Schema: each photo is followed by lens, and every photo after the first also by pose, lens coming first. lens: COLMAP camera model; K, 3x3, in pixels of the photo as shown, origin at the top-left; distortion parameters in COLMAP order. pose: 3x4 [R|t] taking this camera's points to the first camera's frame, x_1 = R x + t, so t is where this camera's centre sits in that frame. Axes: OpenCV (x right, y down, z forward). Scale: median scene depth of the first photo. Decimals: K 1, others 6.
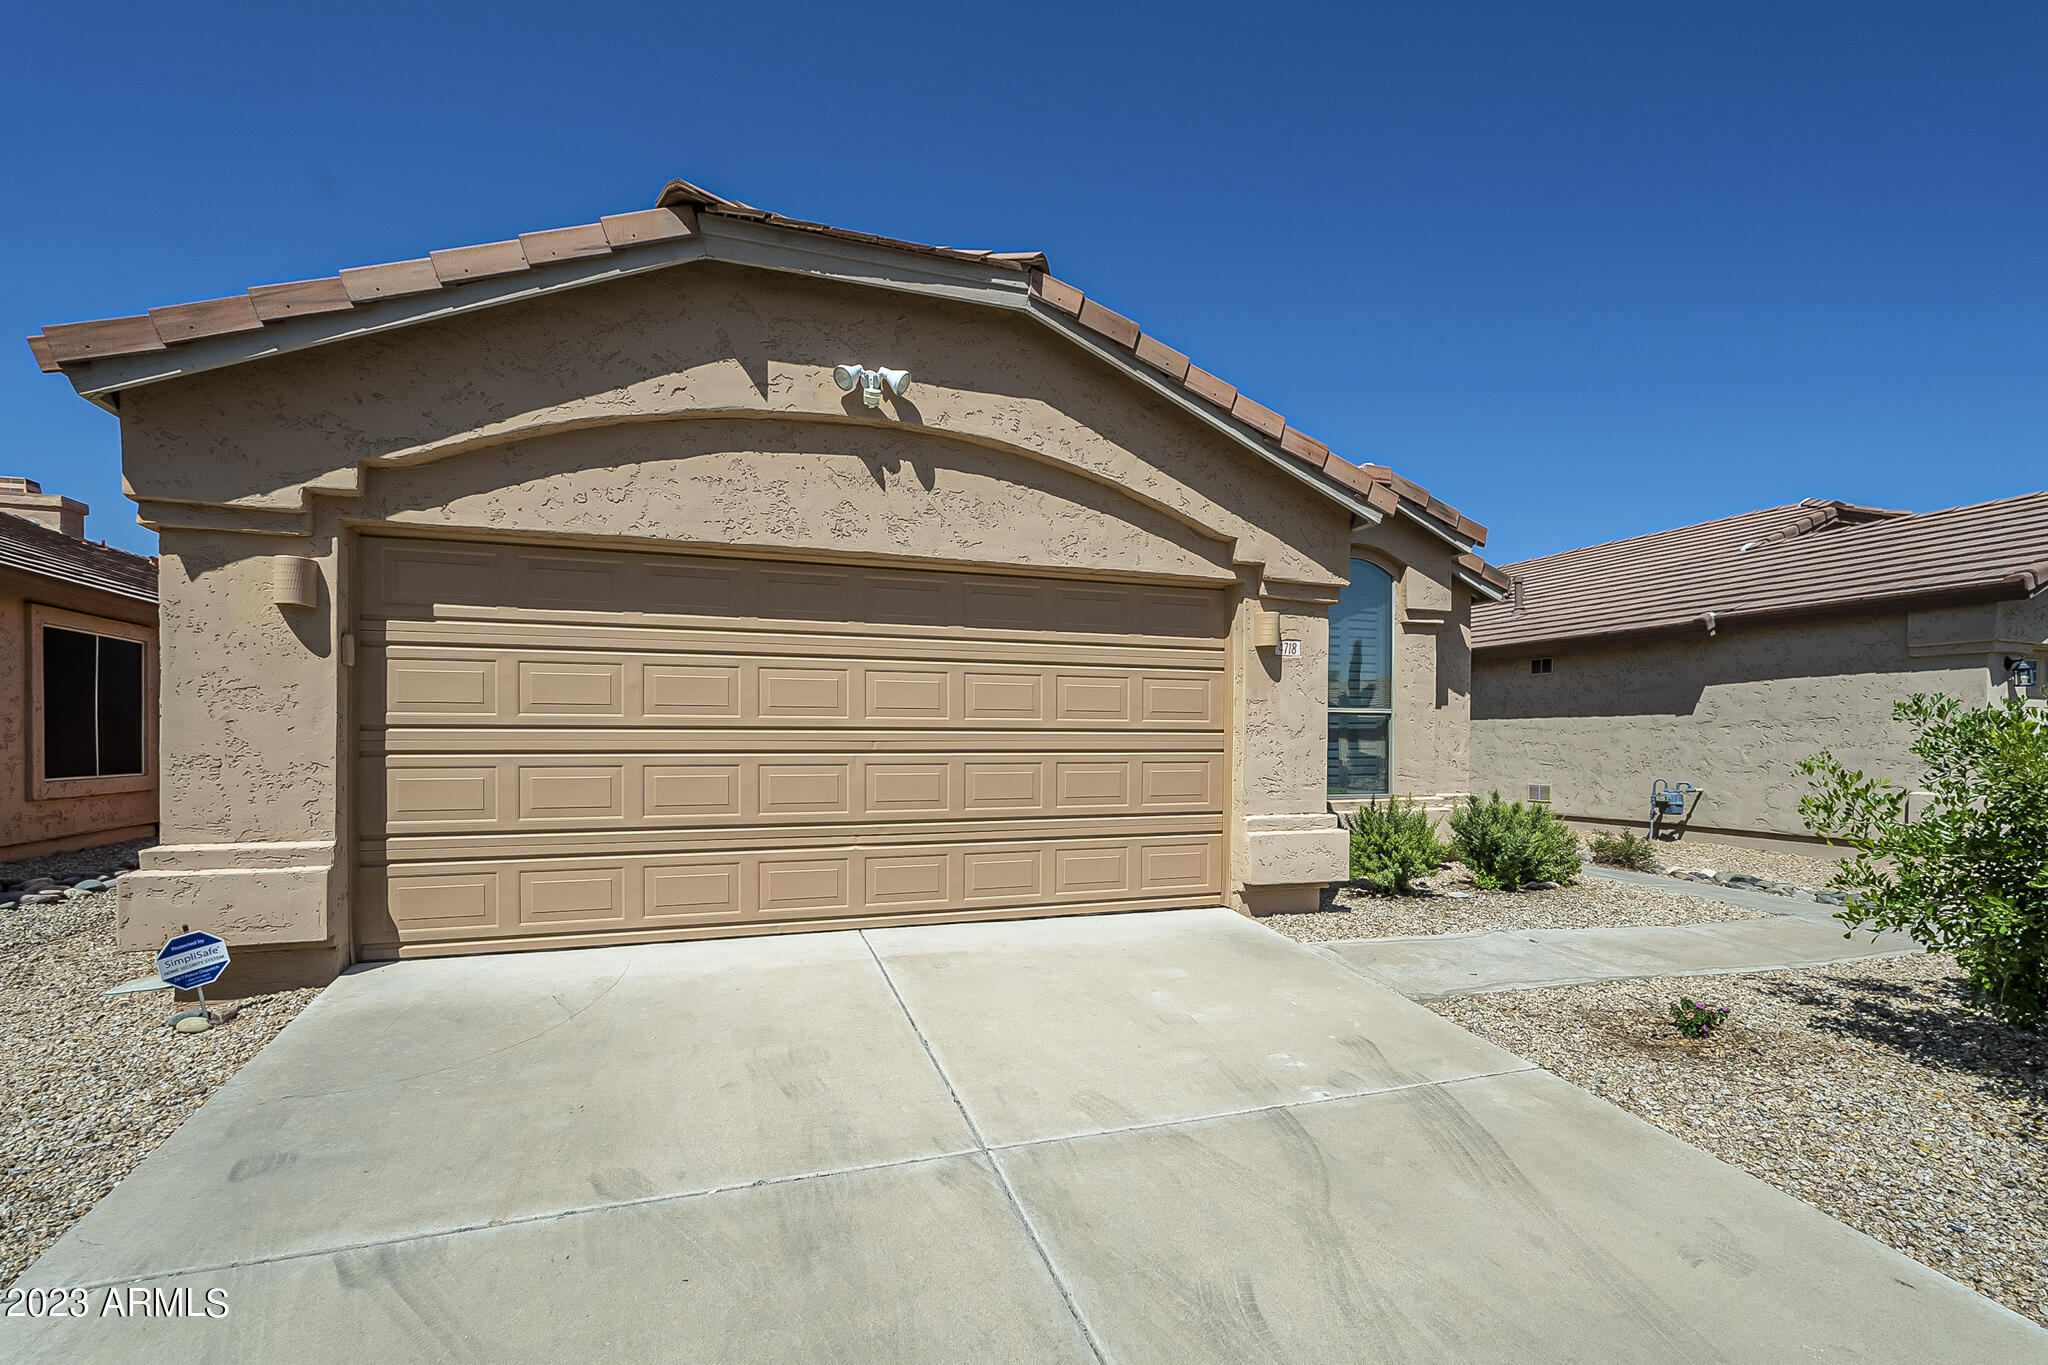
lens RADIAL K [[922.0, 0, 1023.6], [0, 922.0, 720.3], [0, 0, 1]] dist [-0.001043, -0.000207]
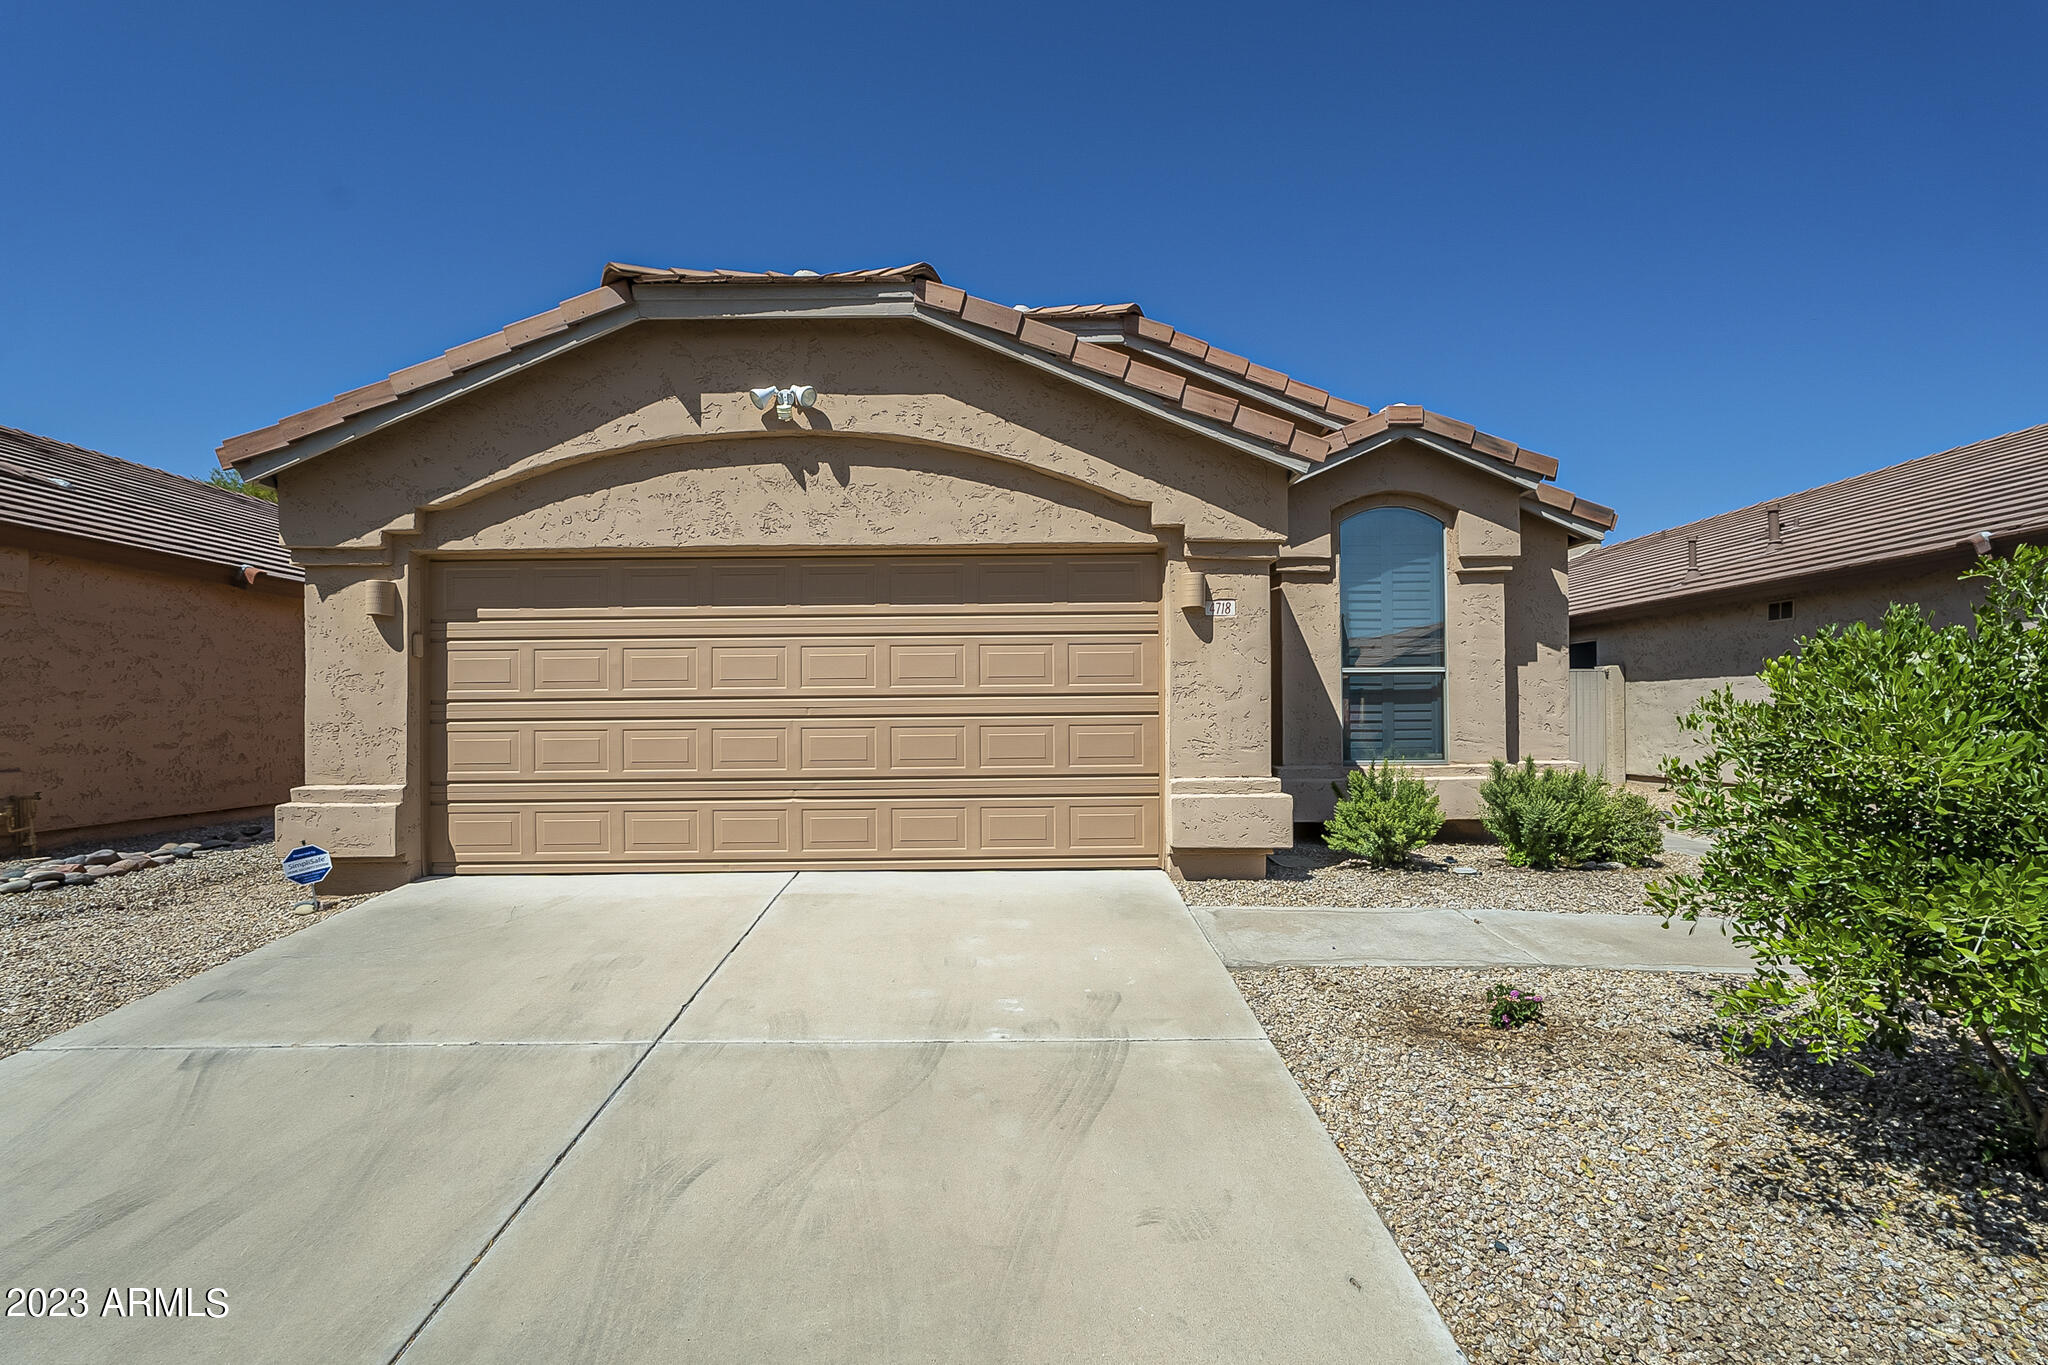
lens RADIAL K [[906.0, 0, 1019.4], [0, 906.0, 678.3], [0, 0, 1]] dist [-0.001474, -0.000006]
pose [[0.943790, -0.024996, -0.329598, 0.482358], [0.019165, 0.999597, -0.020927, 0.015210], [0.329989, 0.013434, 0.943889, 0.021827]]
